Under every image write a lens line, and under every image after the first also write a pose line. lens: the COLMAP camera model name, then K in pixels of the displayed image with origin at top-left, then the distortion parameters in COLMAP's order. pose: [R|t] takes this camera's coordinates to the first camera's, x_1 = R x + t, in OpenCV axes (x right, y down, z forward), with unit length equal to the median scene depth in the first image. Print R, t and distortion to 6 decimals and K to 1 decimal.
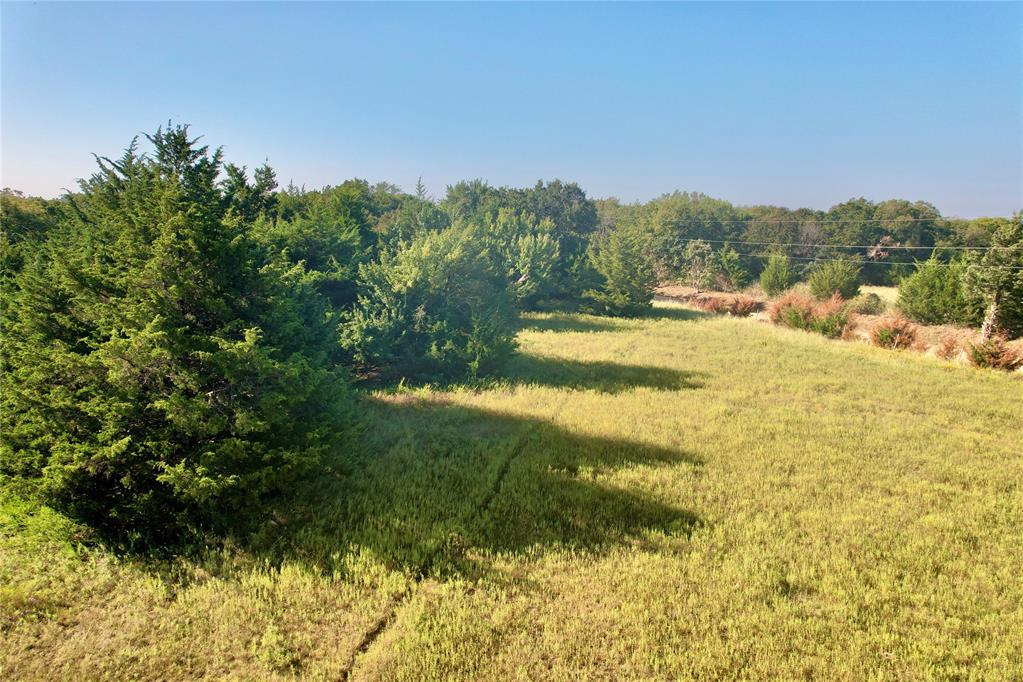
lens RADIAL K [[658.7, 0, 511.5], [0, 658.7, 341.0], [0, 0, 1]] dist [-0.096070, 0.064590]
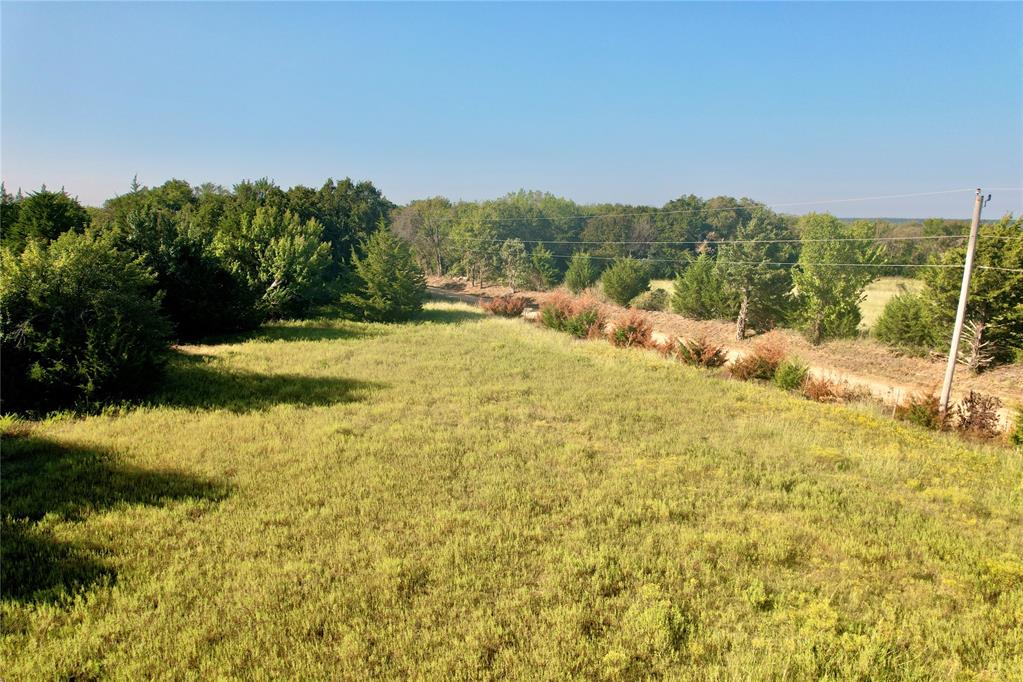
lens RADIAL K [[653.3, 0, 515.8], [0, 653.3, 344.6], [0, 0, 1]] dist [-0.071467, 0.062257]
pose [[0.989265, -0.034837, 0.141921, 0.202118], [0.034257, 0.999392, 0.006530, -0.002915], [-0.142062, -0.001598, 0.989857, 0.039772]]
